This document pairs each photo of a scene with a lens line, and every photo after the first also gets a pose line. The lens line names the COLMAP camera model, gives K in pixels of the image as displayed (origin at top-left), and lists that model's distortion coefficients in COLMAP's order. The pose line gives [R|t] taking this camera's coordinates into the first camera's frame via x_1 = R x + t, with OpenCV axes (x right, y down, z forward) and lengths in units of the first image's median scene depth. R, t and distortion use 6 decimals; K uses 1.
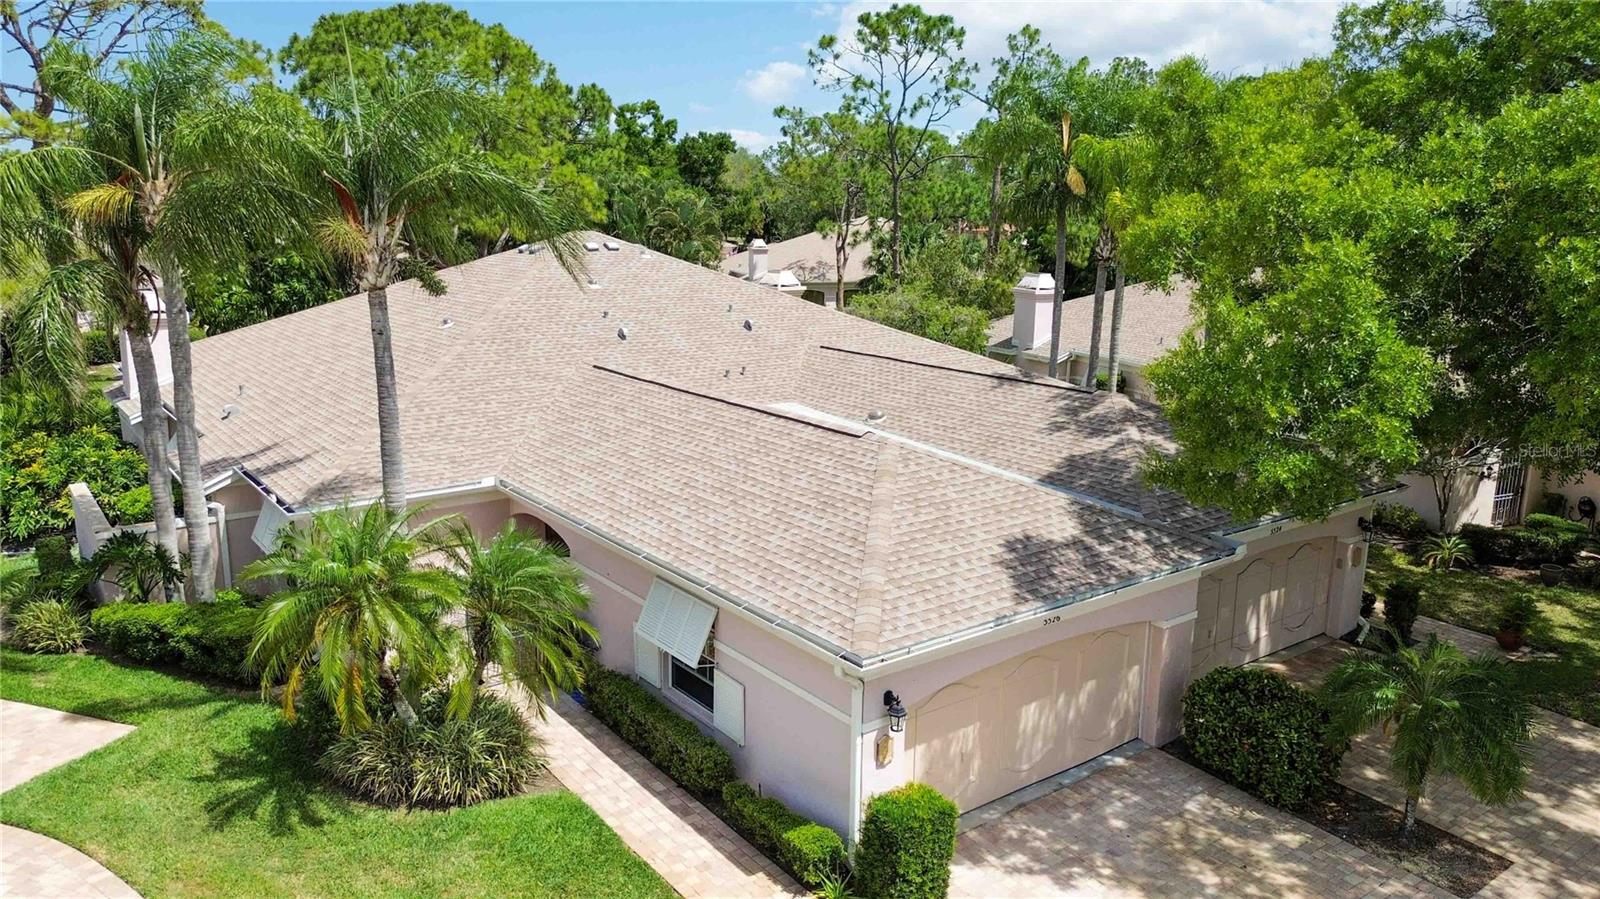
lens RADIAL K [[1132.4, 0, 800.0], [0, 1132.4, 449.5], [0, 0, 1]] dist [0.037587, -0.008021]
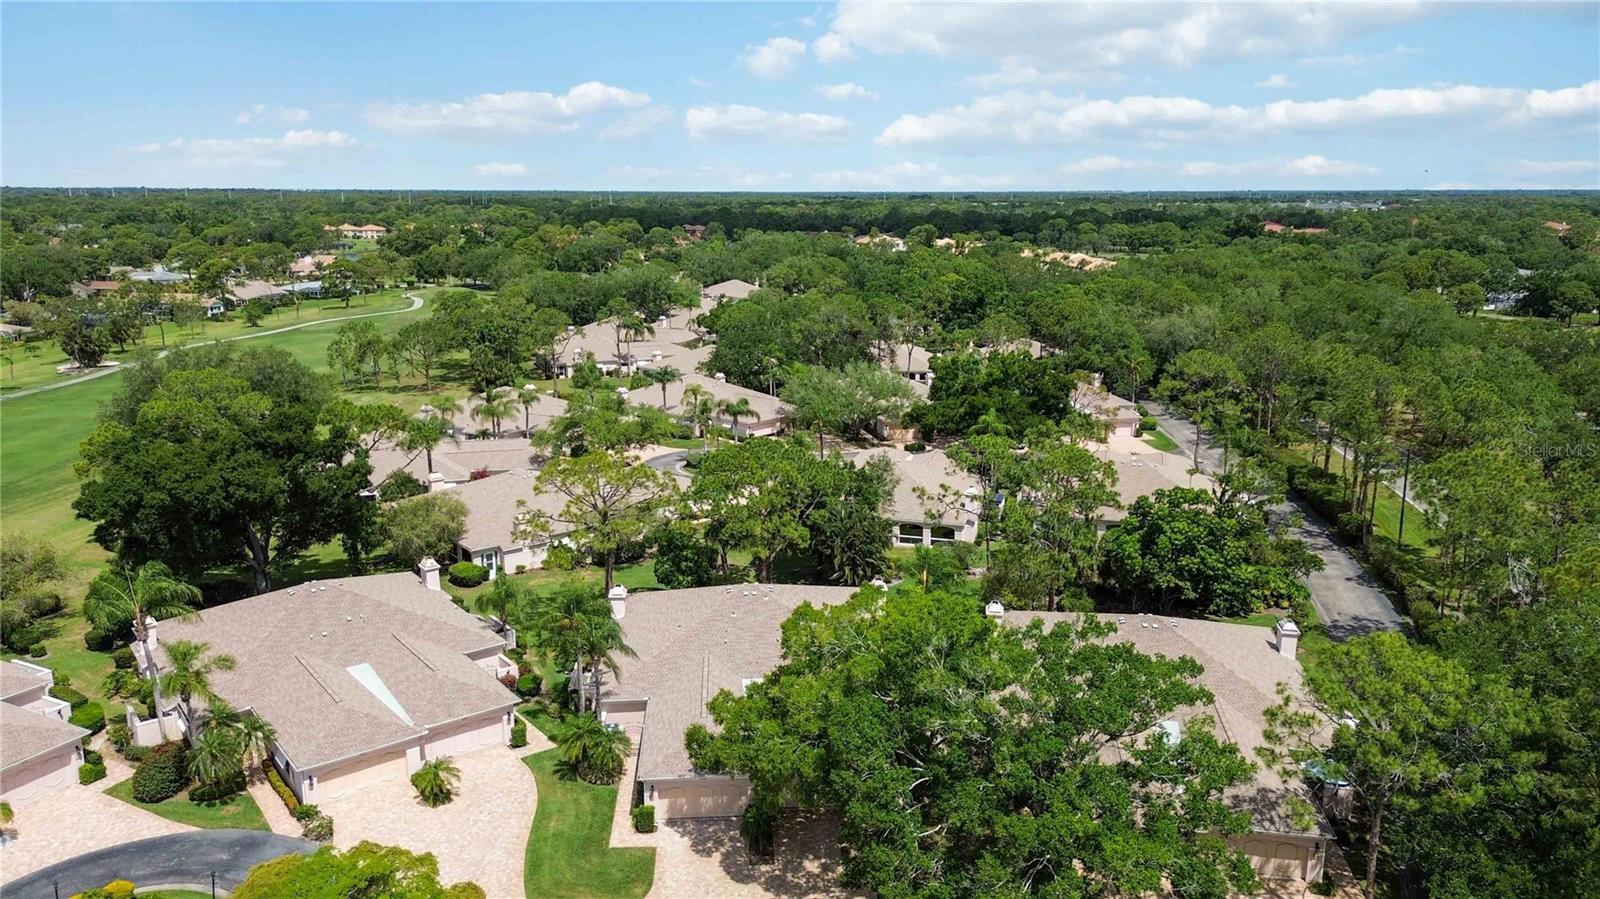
lens RADIAL K [[1126.7, 0, 800.0], [0, 1126.7, 449.5], [0, 0, 1]] dist [0.112810, -0.116058]
pose [[0.839694, 0.113836, -0.530995, 2.481360], [-0.112891, 0.993013, 0.034364, -1.182239], [0.531197, 0.031089, 0.846678, -2.303898]]
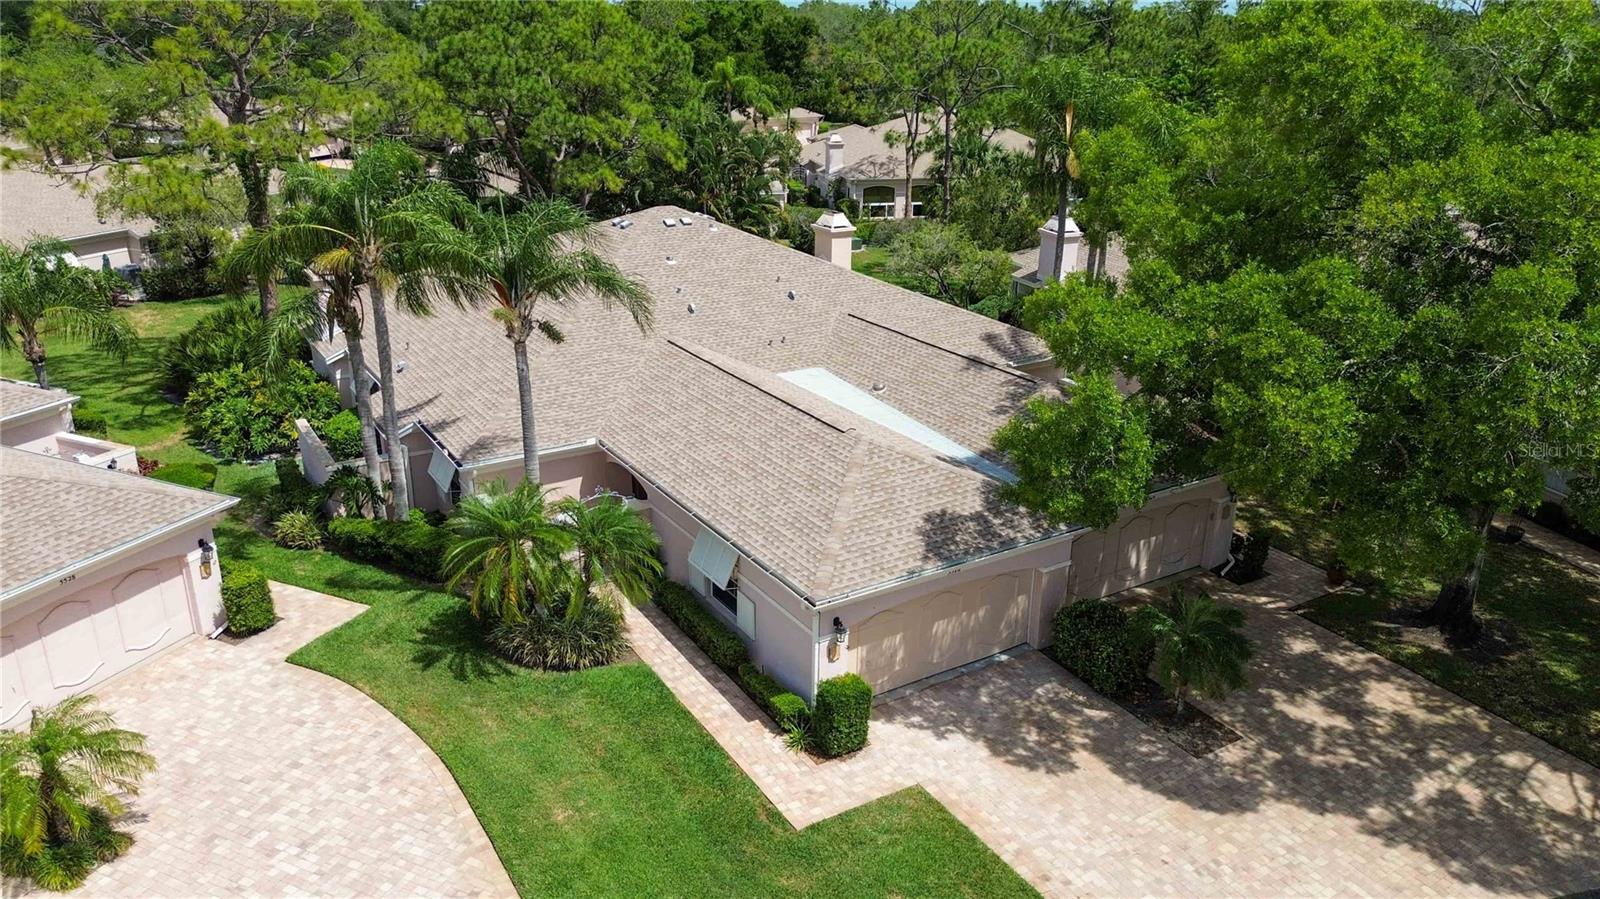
lens RADIAL K [[1121.8, 0, 809.1], [0, 1121.8, 446.7], [0, 0, 1]] dist [0.048046, -0.001799]
pose [[0.997031, 0.031631, -0.070205, 0.119326], [-0.021704, 0.990207, 0.137912, -0.206074], [0.073880, -0.135979, 0.987953, -0.457775]]
